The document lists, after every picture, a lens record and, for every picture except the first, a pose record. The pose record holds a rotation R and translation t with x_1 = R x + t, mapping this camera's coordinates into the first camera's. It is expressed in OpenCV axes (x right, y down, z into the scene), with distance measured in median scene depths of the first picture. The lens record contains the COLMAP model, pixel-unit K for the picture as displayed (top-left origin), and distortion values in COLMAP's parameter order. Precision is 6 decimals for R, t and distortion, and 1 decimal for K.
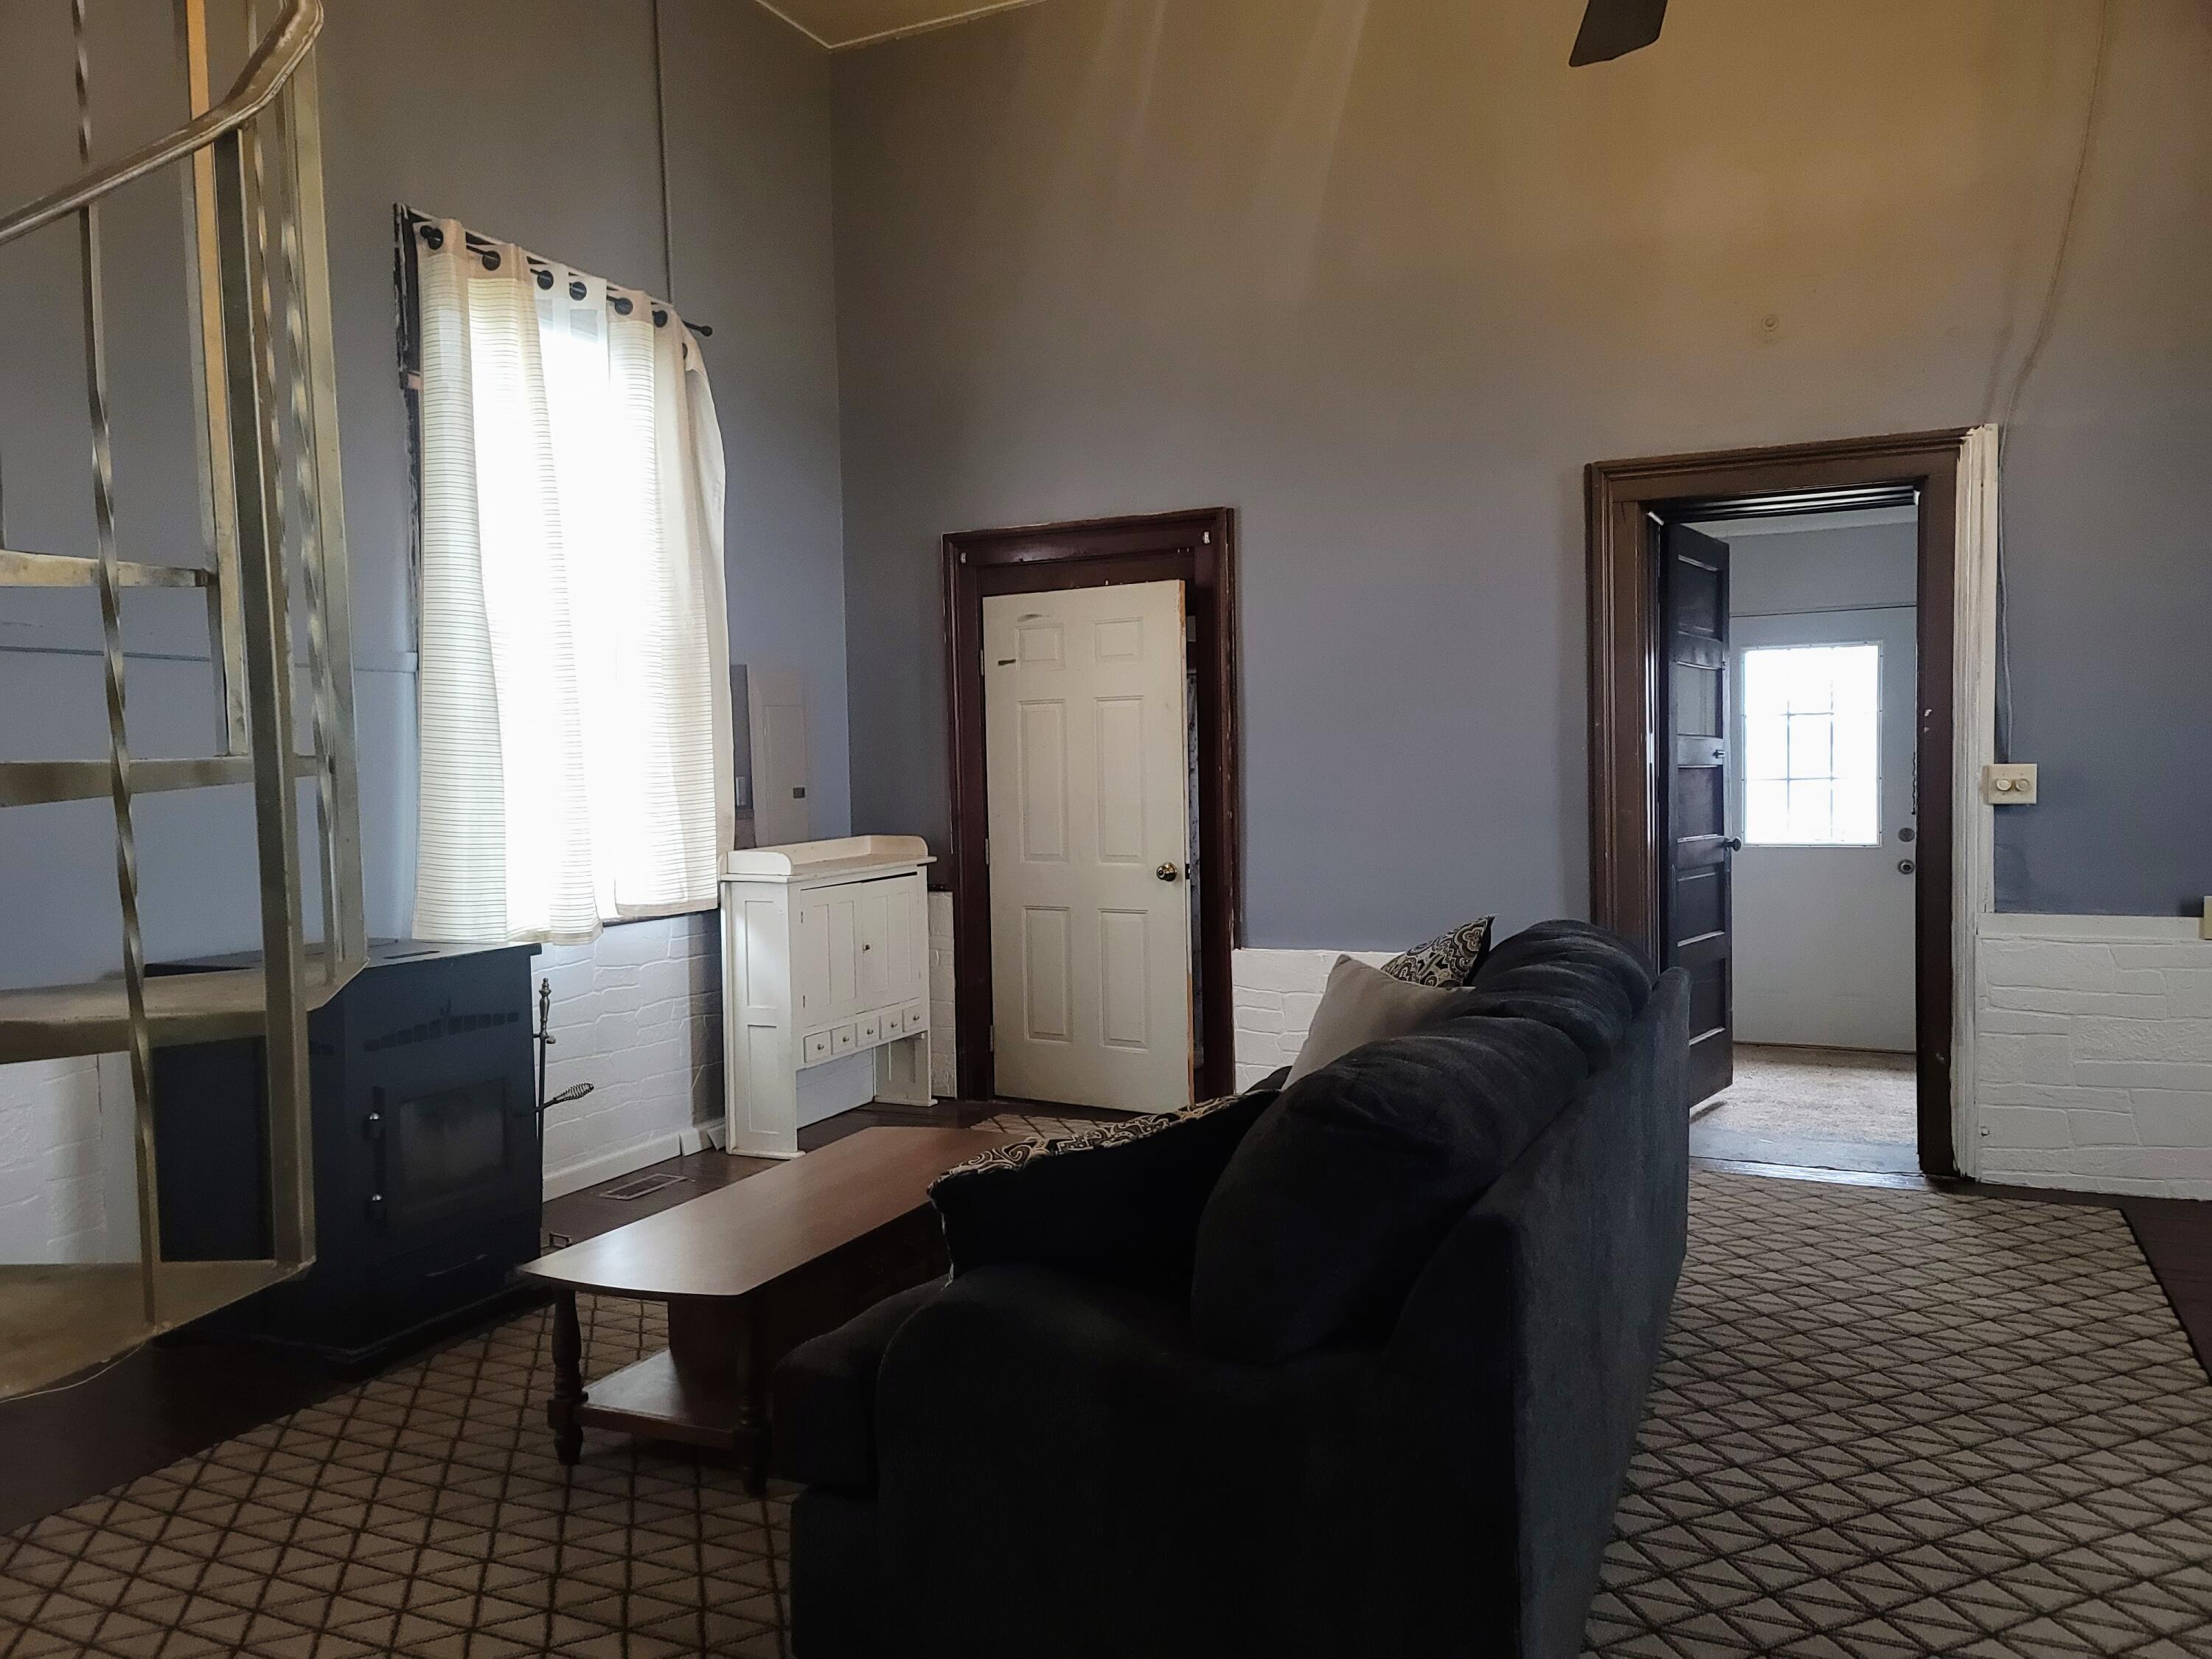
lens RADIAL K [[1592.8, 0, 1088.4], [0, 1592.8, 825.5], [0, 0, 1]] dist [0.040806, -0.009227]
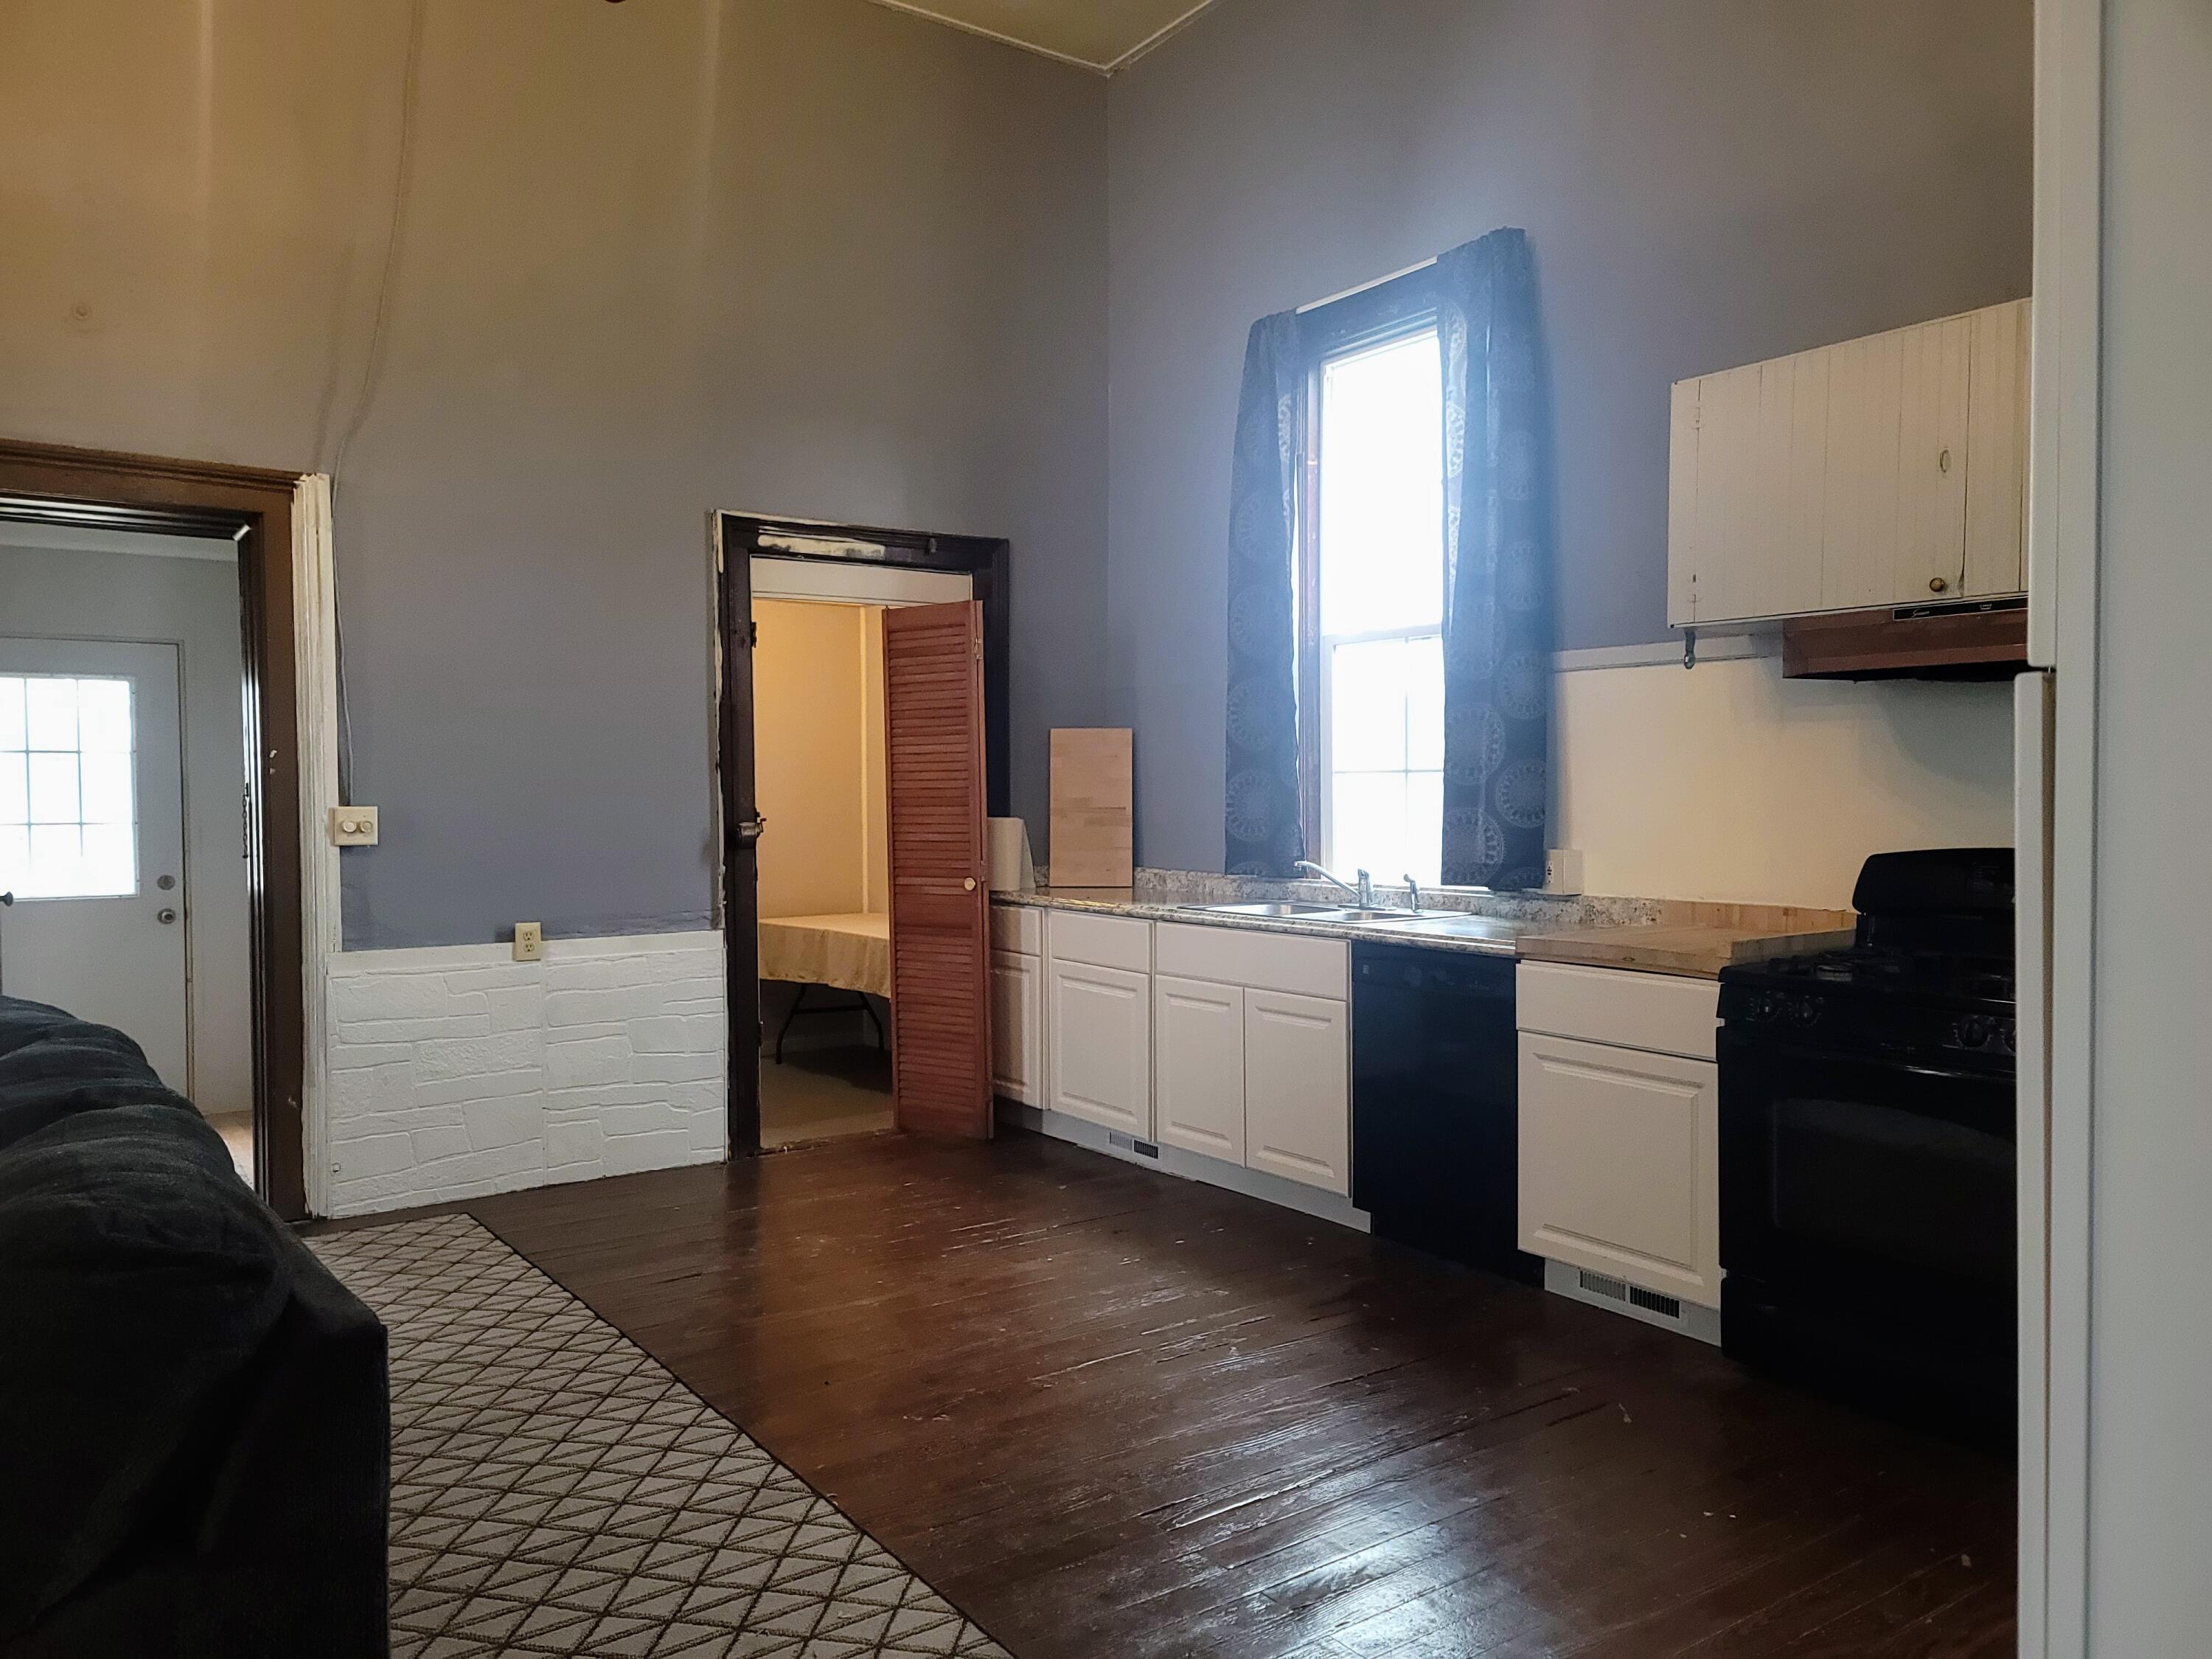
lens RADIAL K [[1592.8, 0, 1092.2], [0, 1592.8, 840.5], [0, 0, 1]] dist [0.040806, -0.009227]
pose [[0.496511, -0.008373, 0.867990, -0.091476], [0.027293, 0.999610, -0.005970, 0.002846], [-0.867601, 0.026654, 0.496546, 0.083422]]
